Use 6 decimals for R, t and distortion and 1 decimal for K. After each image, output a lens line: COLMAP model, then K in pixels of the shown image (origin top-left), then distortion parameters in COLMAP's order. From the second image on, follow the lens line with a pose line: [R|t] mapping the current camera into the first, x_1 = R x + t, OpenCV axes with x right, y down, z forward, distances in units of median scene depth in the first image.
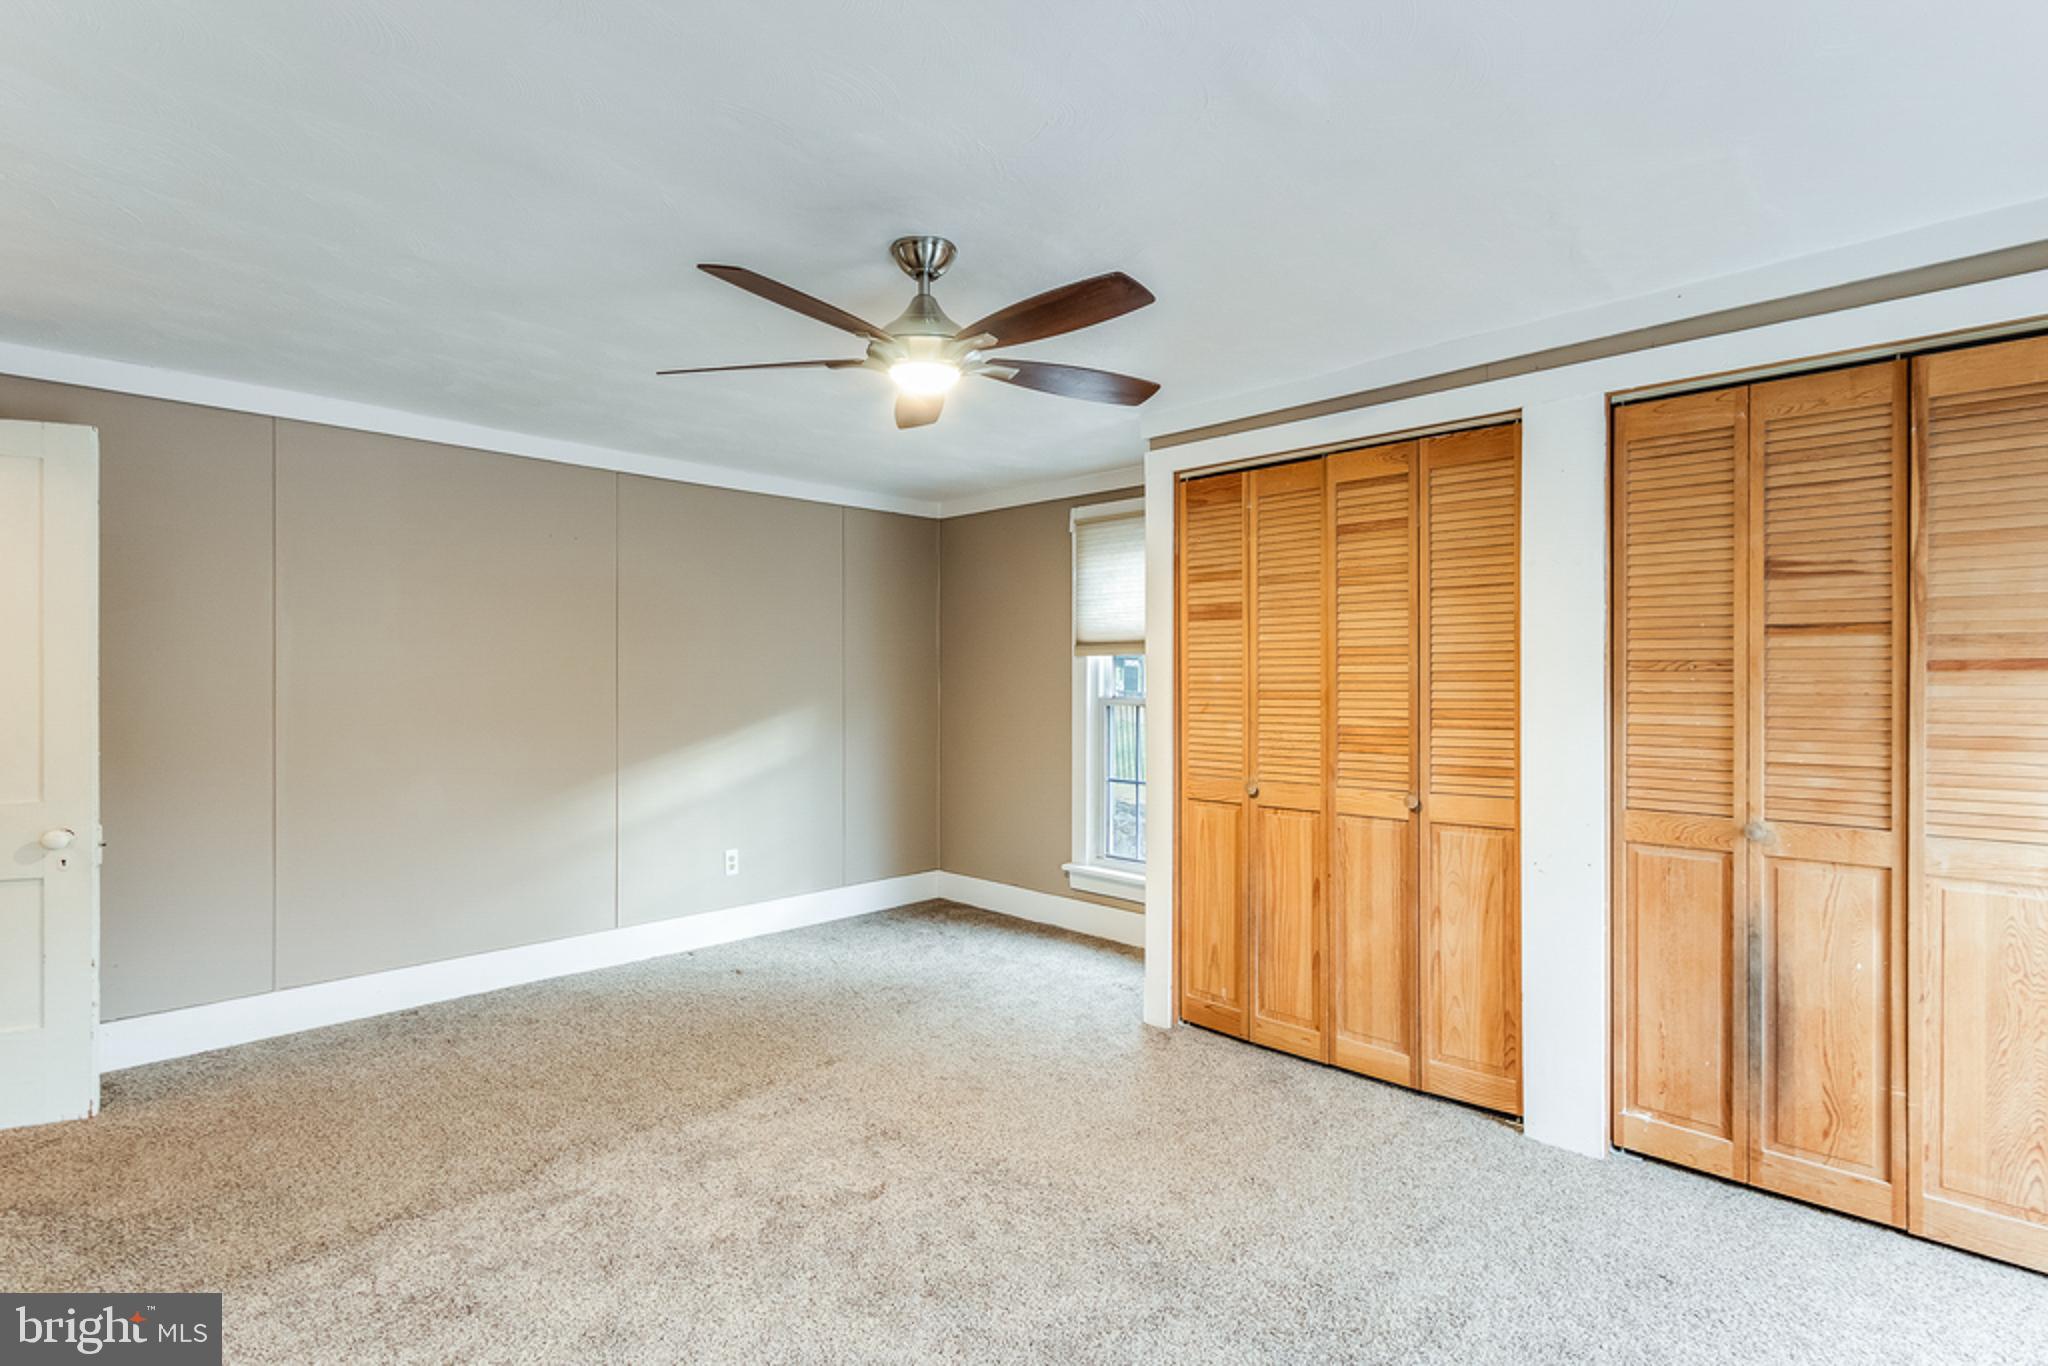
lens RADIAL K [[958.5, 0, 1024.0], [0, 958.5, 683.0], [0, 0, 1]] dist [-0.000018, 0.000013]
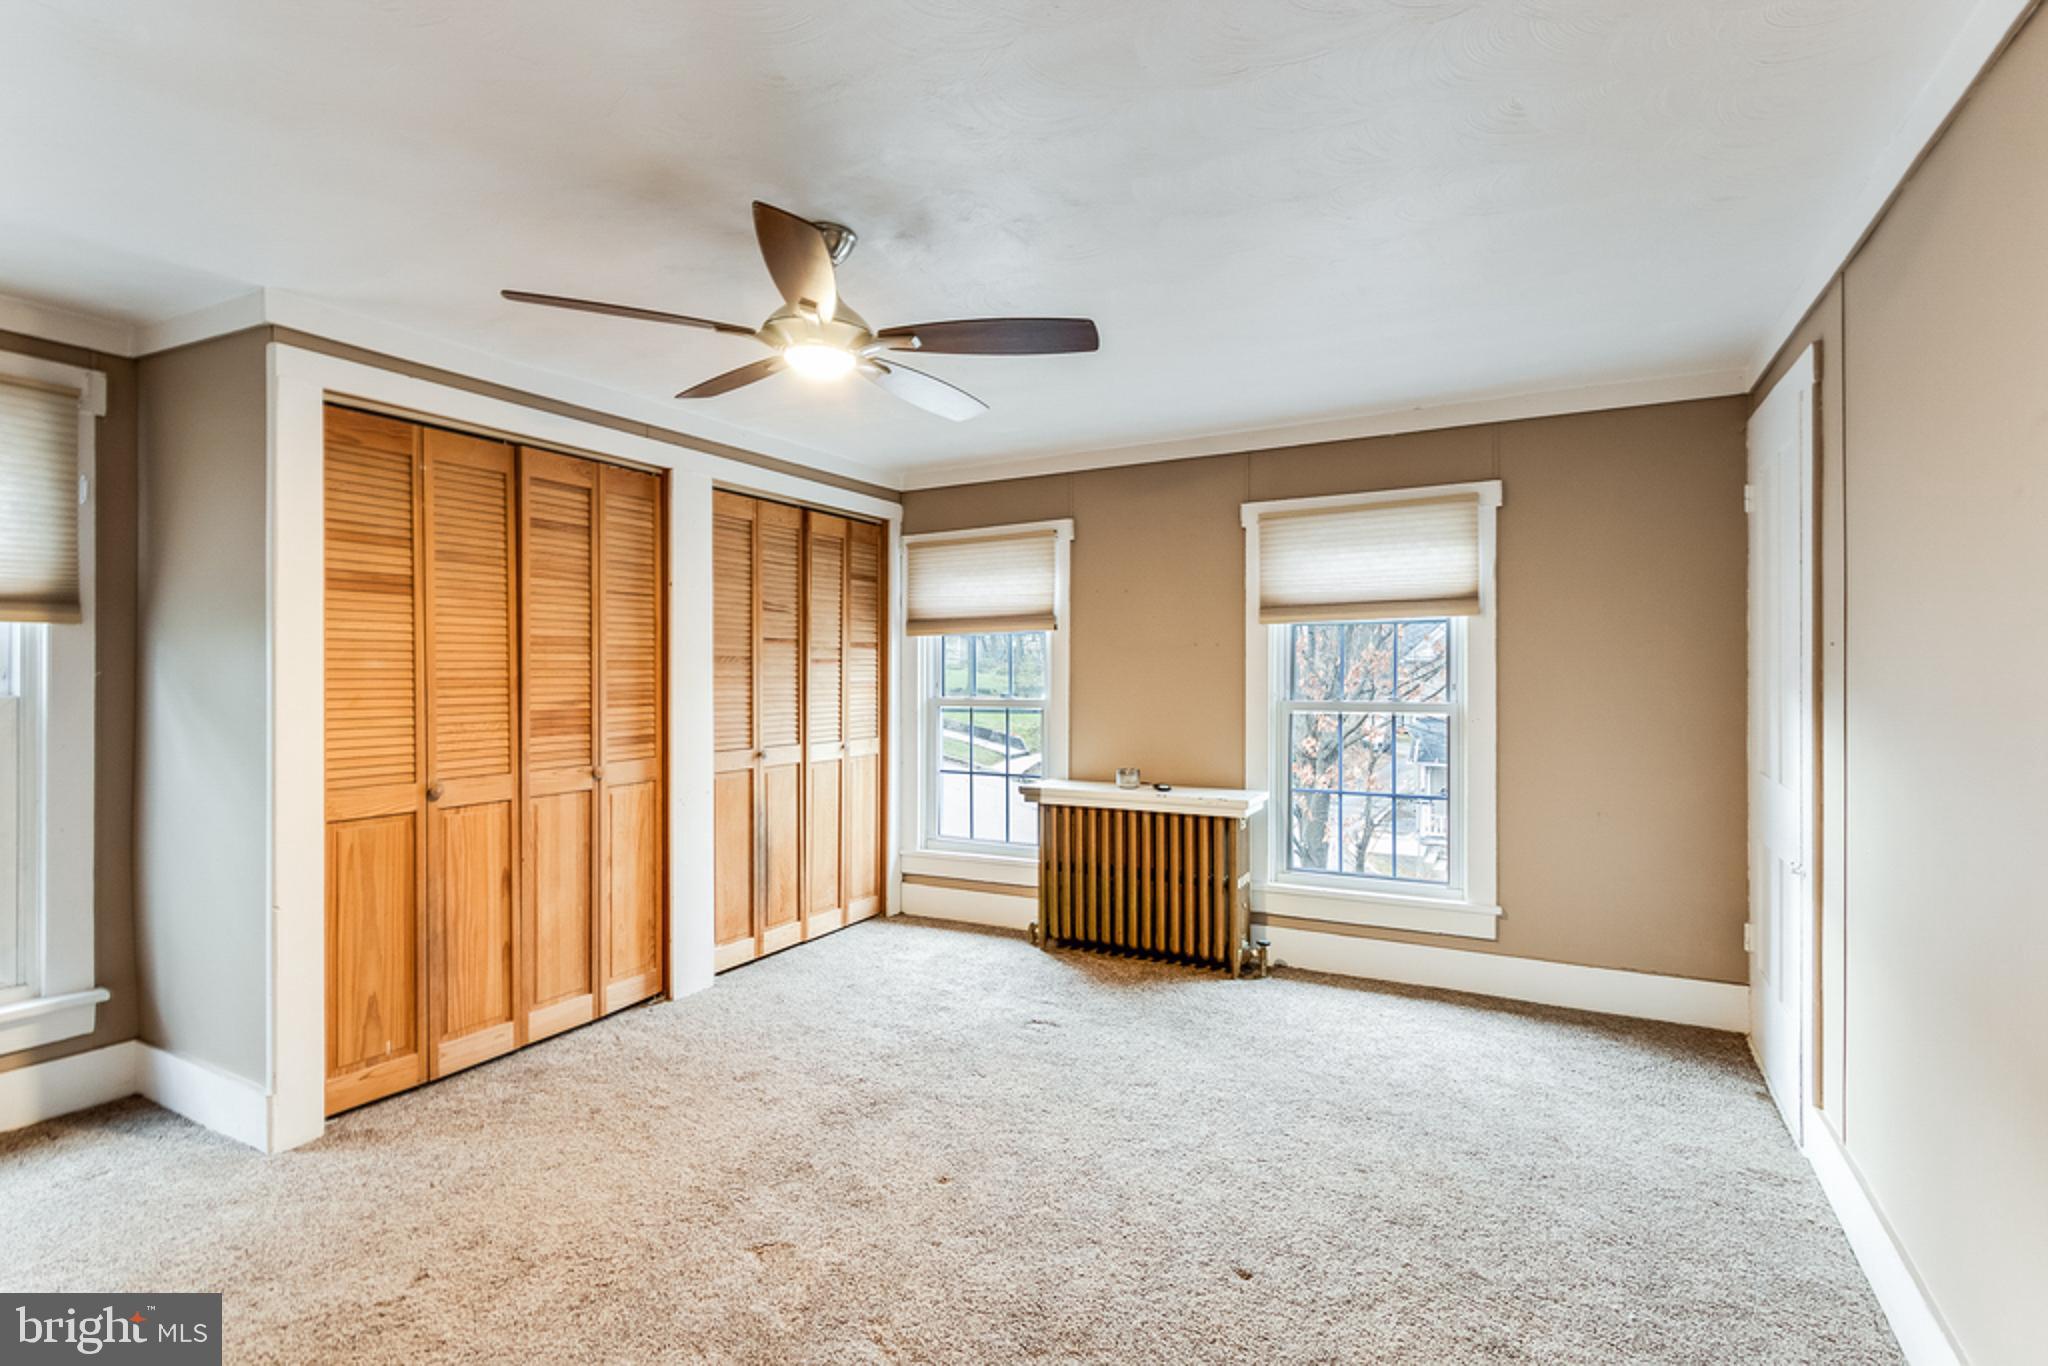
lens RADIAL K [[959.6, 0, 1022.8], [0, 959.6, 667.7], [0, 0, 1]] dist [0.001982, -0.000297]
pose [[-0.260958, 0.003844, 0.965343, -0.822036], [0.003304, 0.999990, -0.003089, 0.002162], [-0.965345, 0.002384, -0.260968, 0.772823]]
